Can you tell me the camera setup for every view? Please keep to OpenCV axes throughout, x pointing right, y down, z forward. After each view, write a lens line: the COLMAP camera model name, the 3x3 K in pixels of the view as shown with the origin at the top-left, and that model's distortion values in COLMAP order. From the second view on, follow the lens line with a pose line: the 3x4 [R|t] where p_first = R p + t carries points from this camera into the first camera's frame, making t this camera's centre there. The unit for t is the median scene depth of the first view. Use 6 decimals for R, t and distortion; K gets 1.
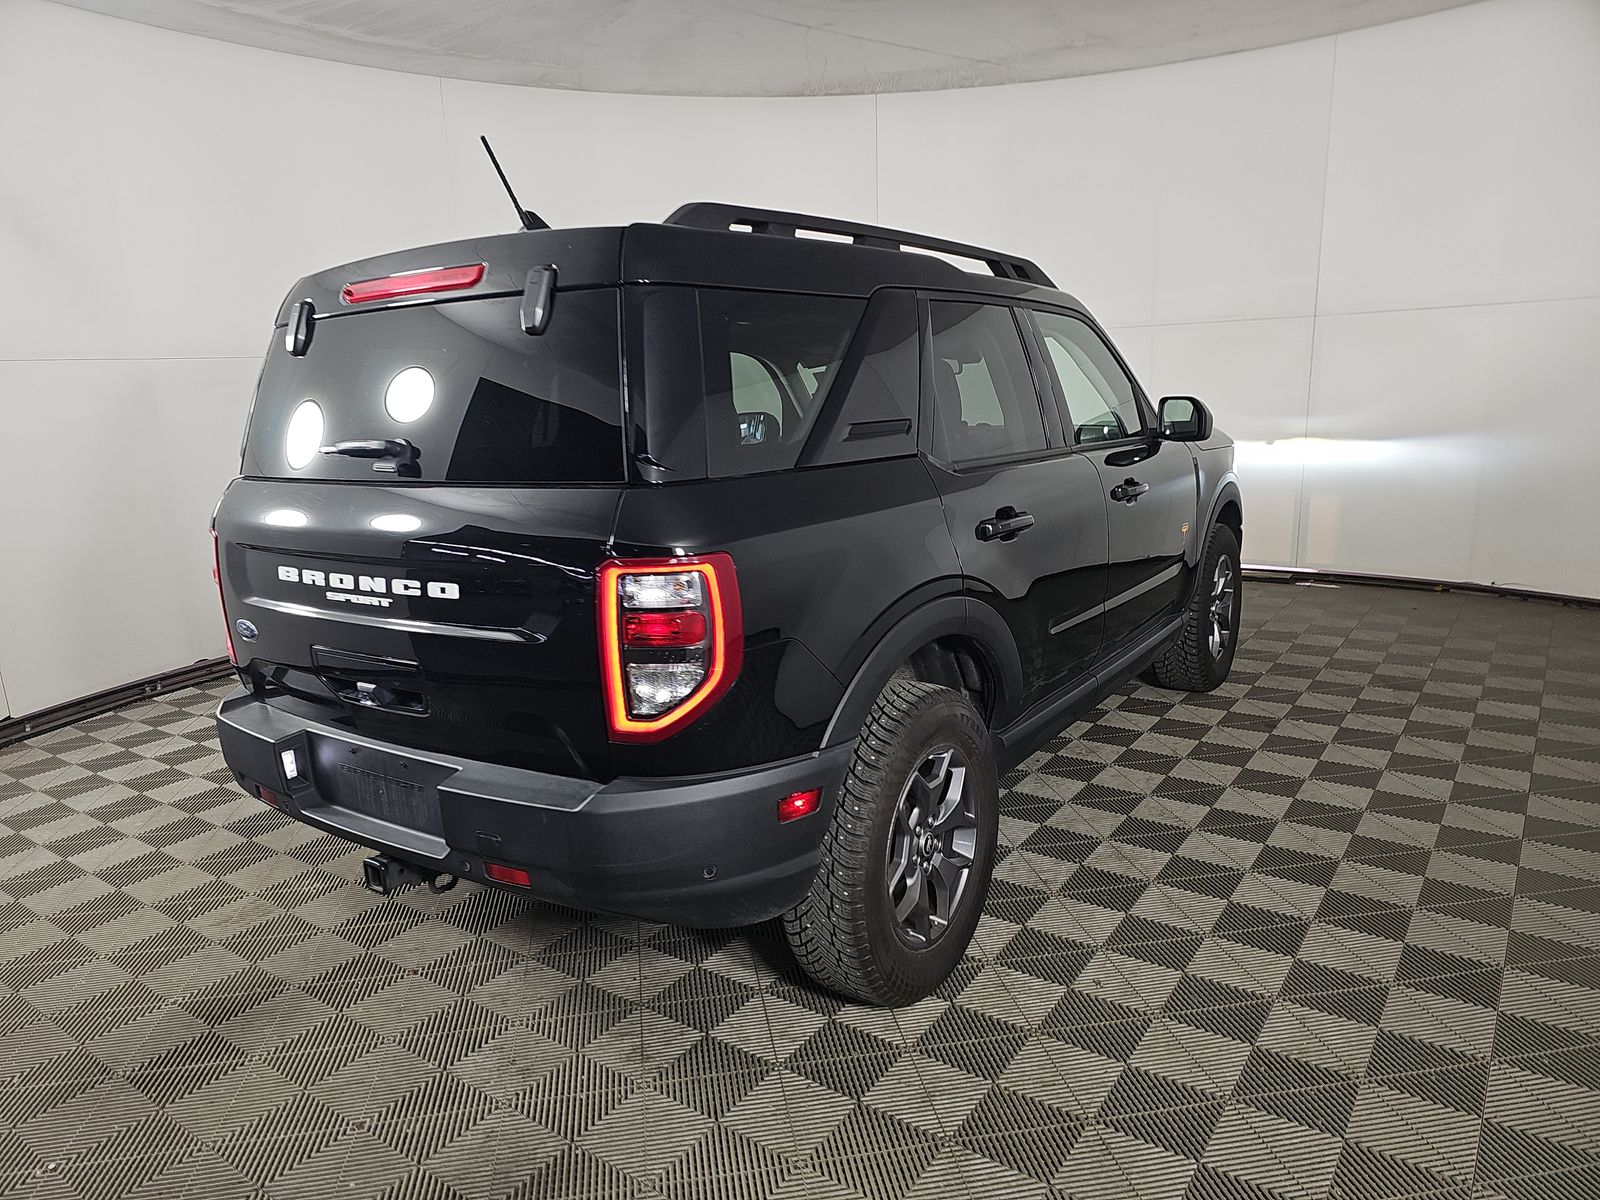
lens RADIAL K [[1072.7, 0, 832.9], [0, 1072.7, 618.9], [0, 0, 1]] dist [-0.007822, -0.000479]
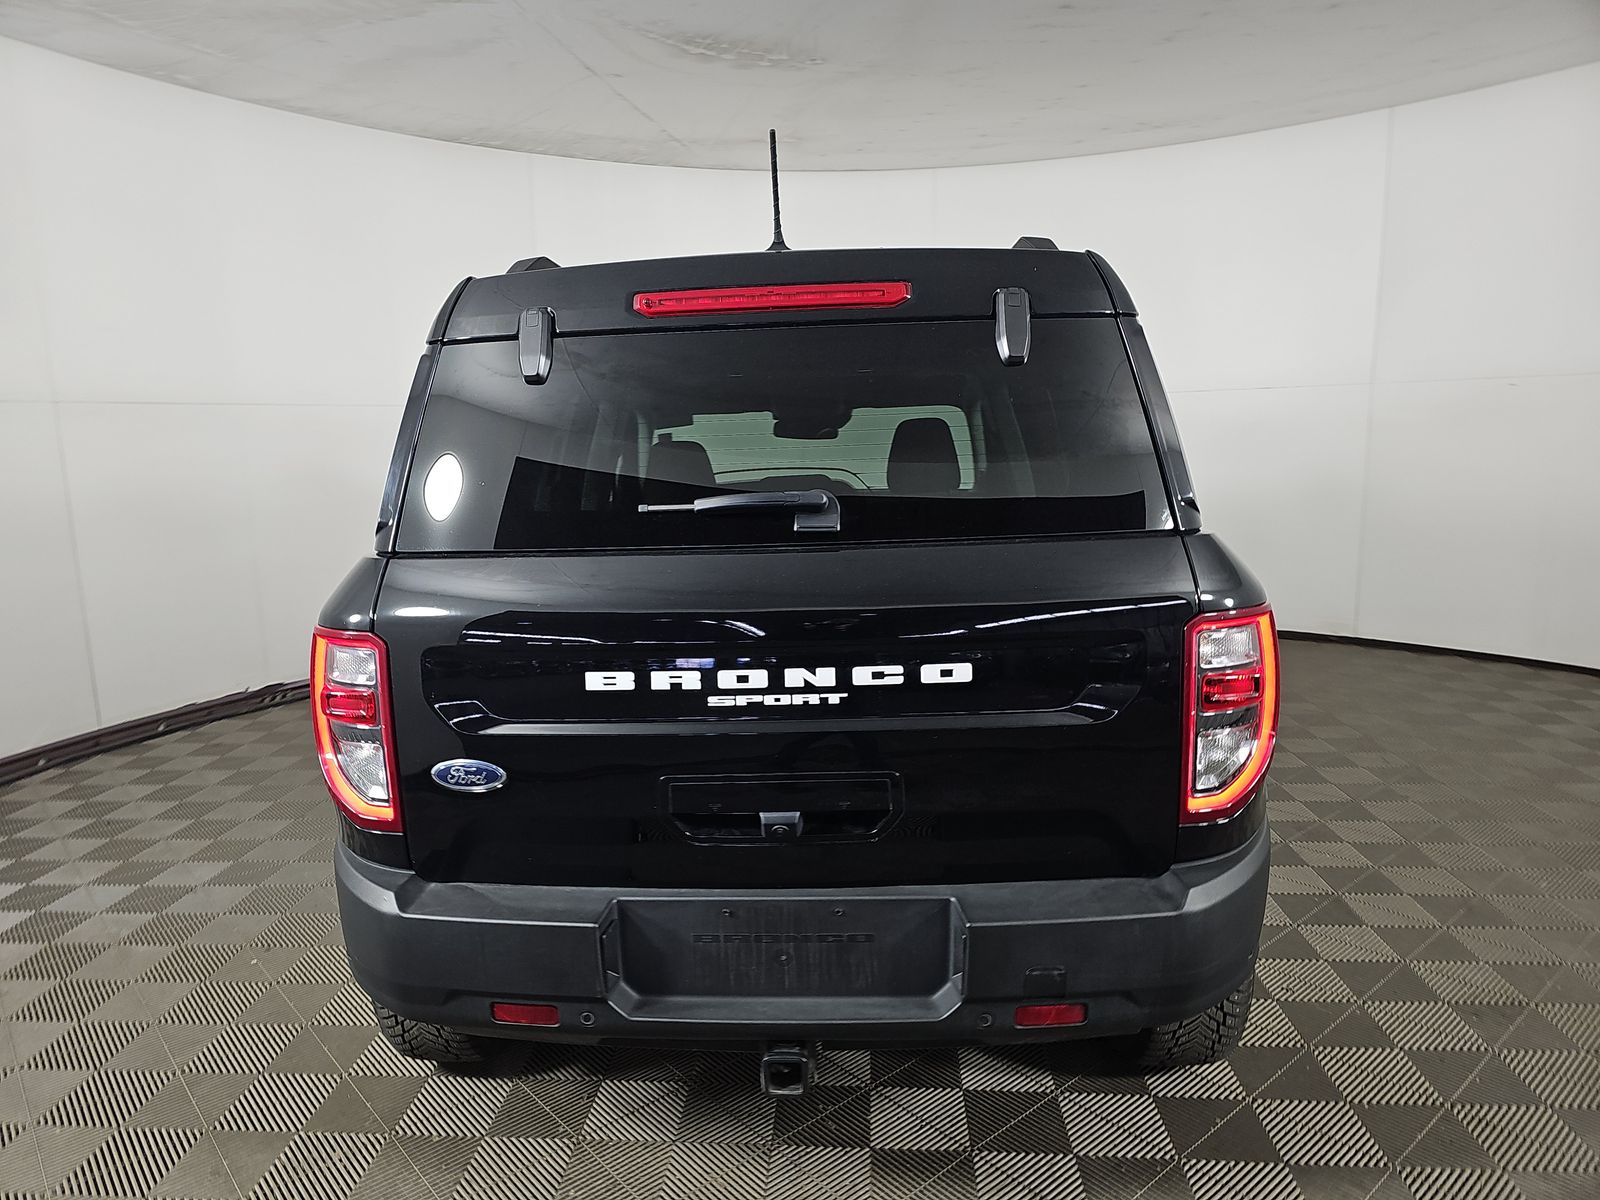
lens RADIAL K [[1036.9, 0, 800.0], [0, 1036.9, 600.0], [0, 0, 1]] dist [0.043354, -0.000945]
pose [[0.869524, -0.067424, 0.489266, -0.767595], [0.107683, 0.992686, -0.054575, -0.045935], [-0.482008, 0.100140, 0.870425, 0.342082]]
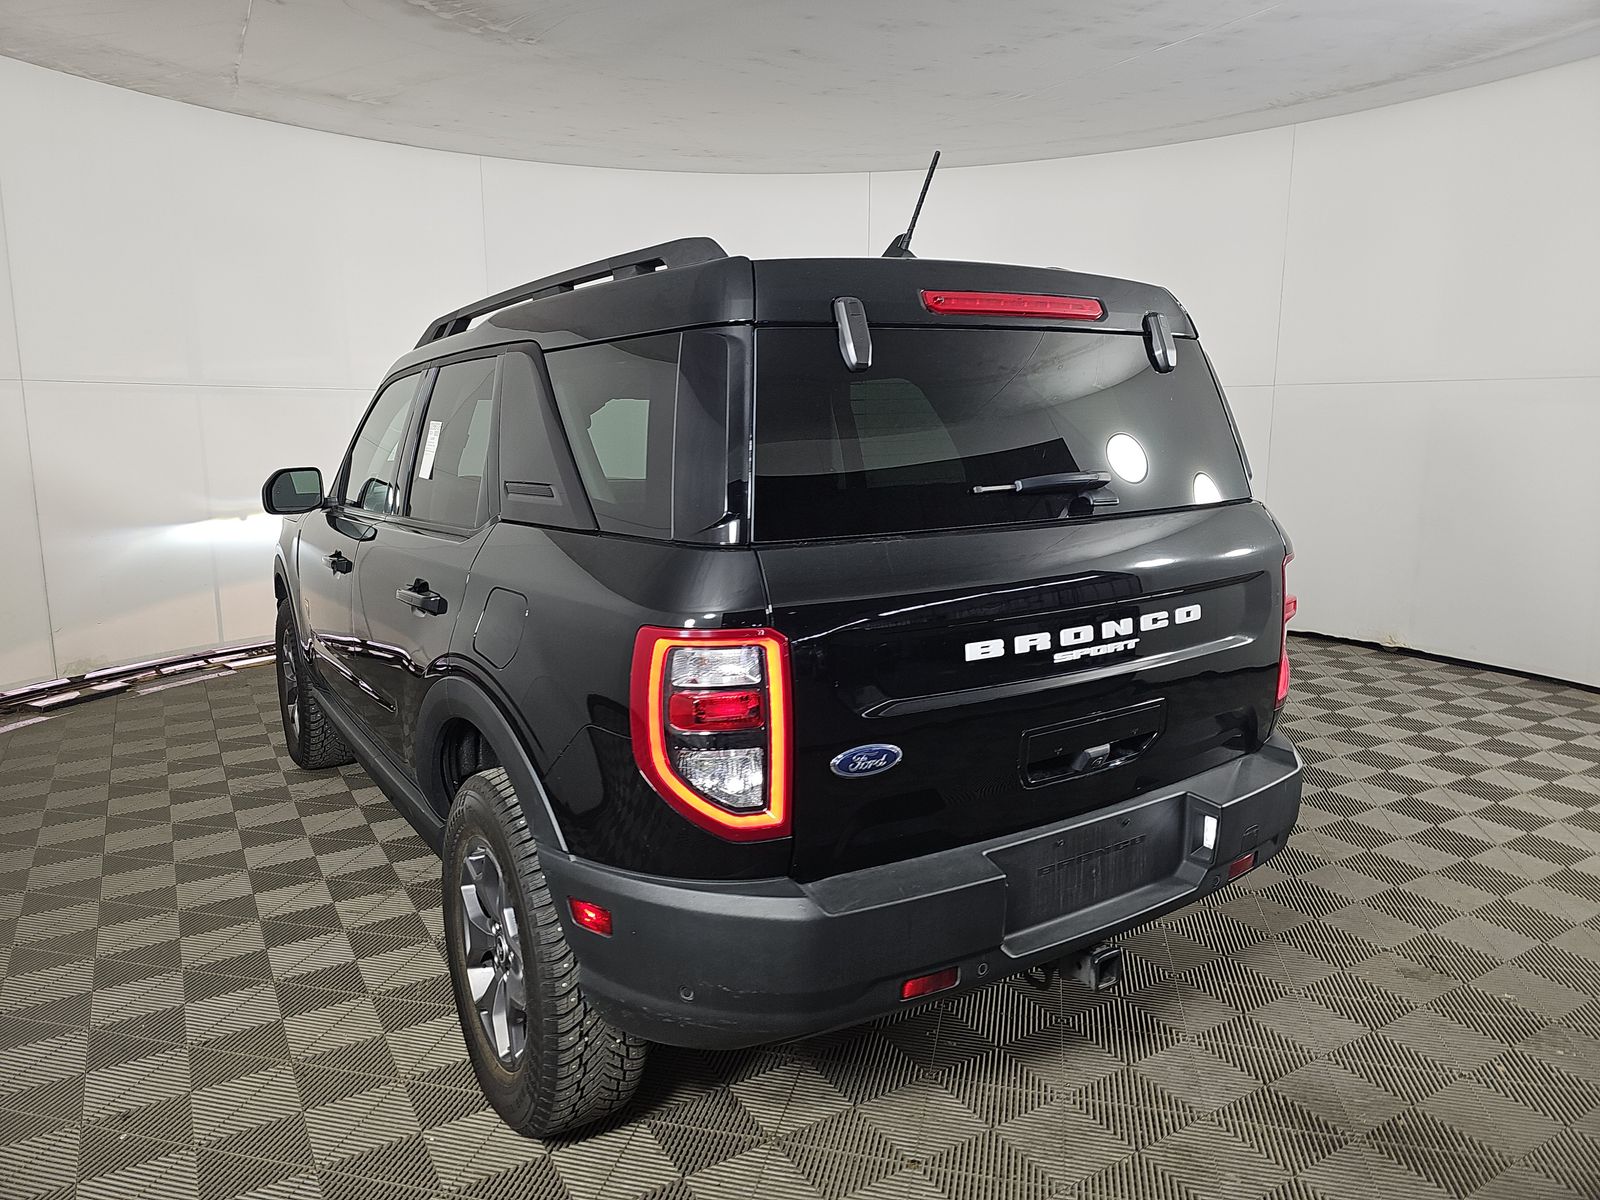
lens RADIAL K [[1059.5, 0, 800.0], [0, 1059.5, 600.0], [0, 0, 1]] dist [-0.010485, -0.001569]
pose [[0.430512, -0.120169, 0.894550, -1.299070], [0.201079, 0.978959, 0.034737, -0.136103], [-0.879902, 0.164920, 0.445617, 0.804855]]
